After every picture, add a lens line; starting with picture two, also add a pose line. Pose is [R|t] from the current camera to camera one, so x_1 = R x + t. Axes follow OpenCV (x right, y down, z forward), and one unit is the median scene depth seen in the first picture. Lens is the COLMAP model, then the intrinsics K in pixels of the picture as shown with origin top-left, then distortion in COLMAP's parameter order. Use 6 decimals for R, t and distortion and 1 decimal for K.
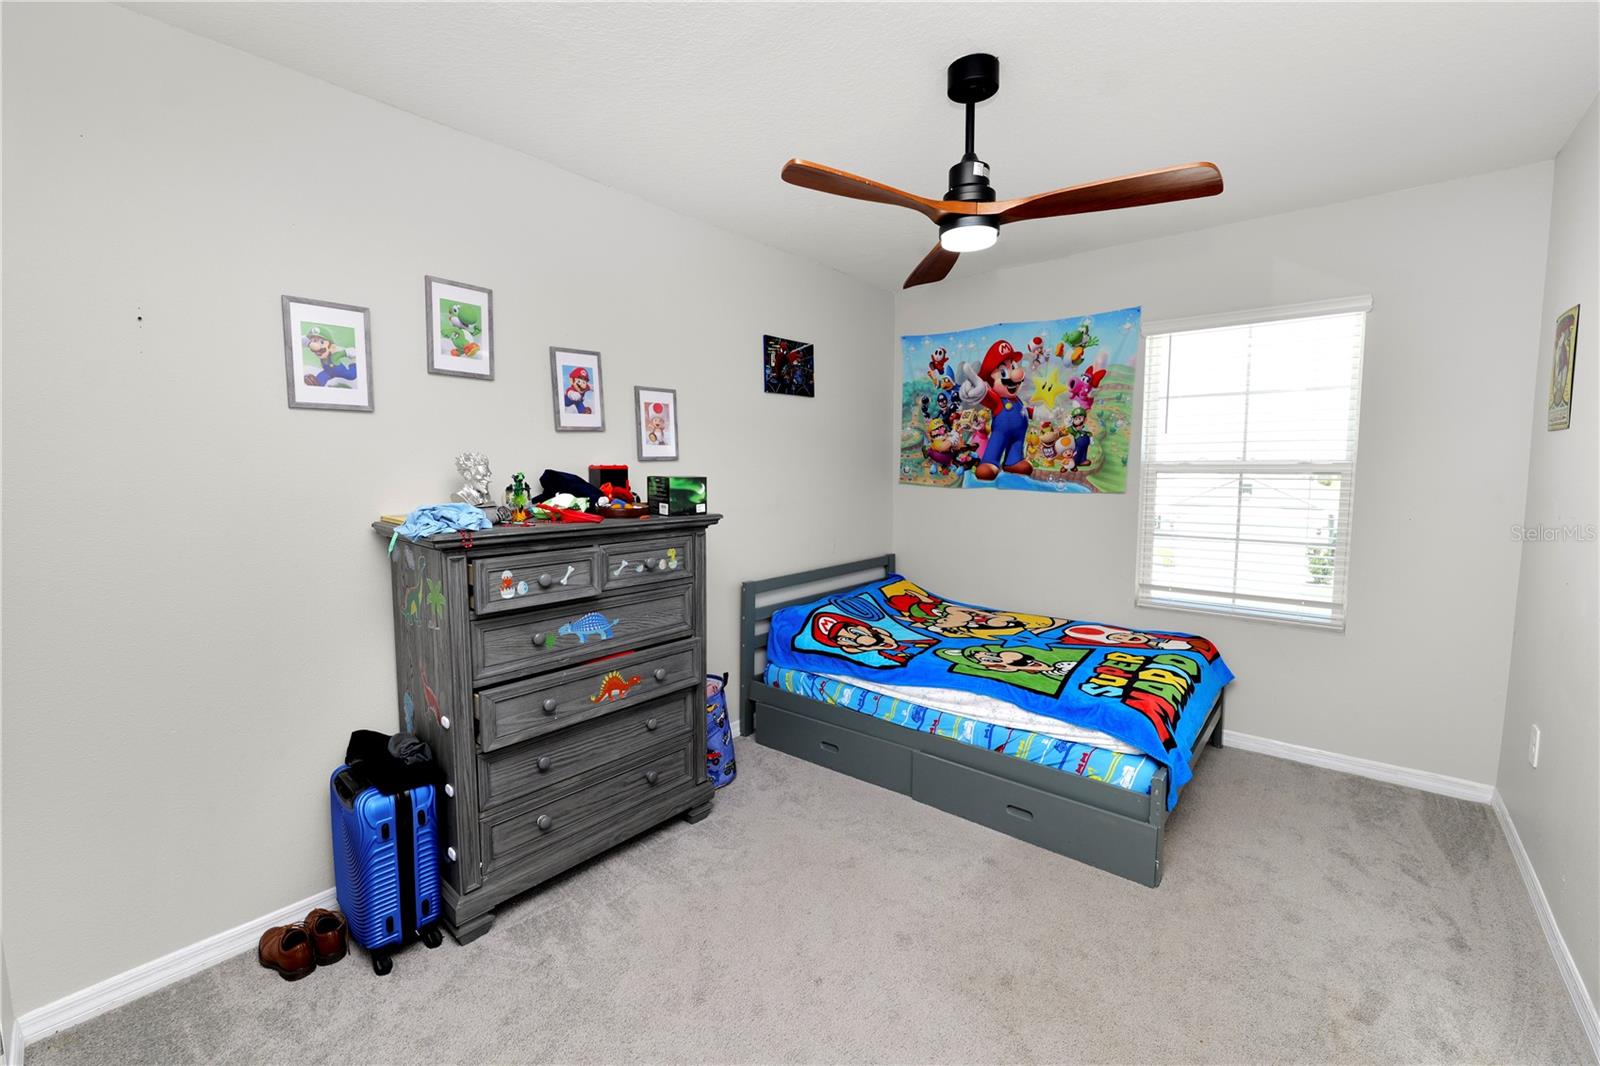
lens RADIAL K [[652.2, 0, 797.6], [0, 652.2, 521.8], [0, 0, 1]] dist [-0.013817, 0.001192]
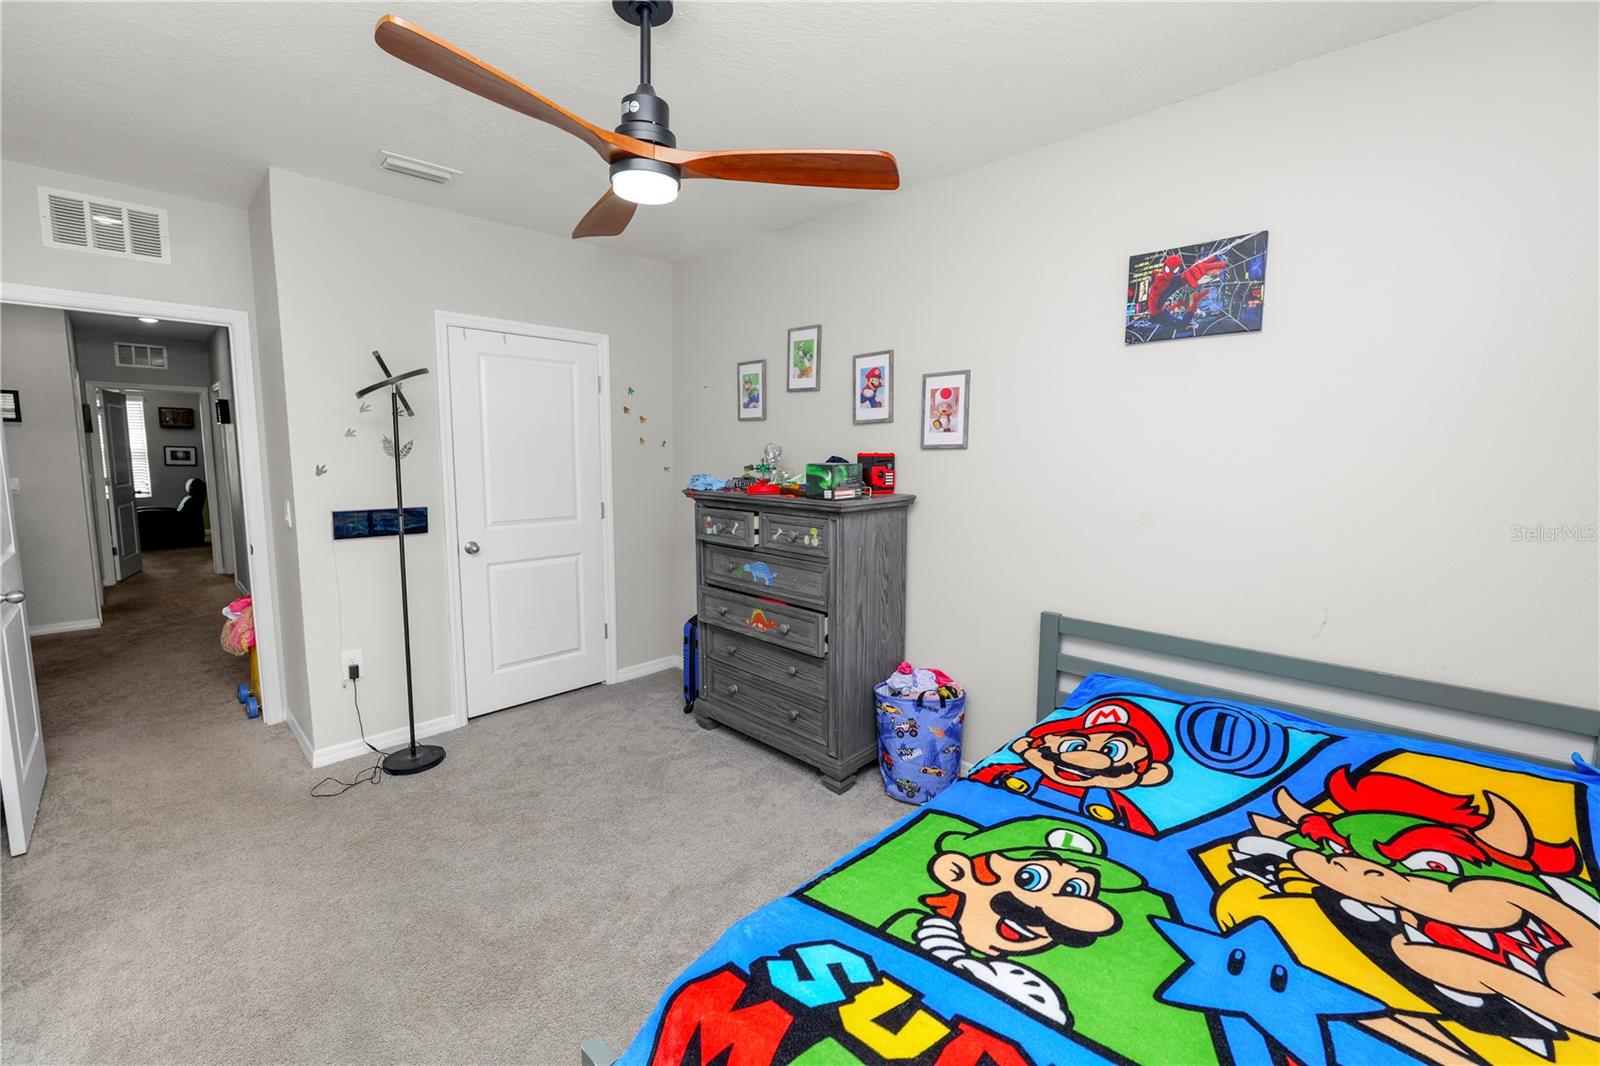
lens RADIAL K [[652.2, 0, 801.1], [0, 652.2, 524.6], [0, 0, 1]] dist [-0.013817, 0.001192]
pose [[-0.059563, 0.113928, -0.991702, 0.849858], [-0.093415, 0.988470, 0.119167, -0.088643], [0.993844, 0.099738, -0.048234, 0.958304]]
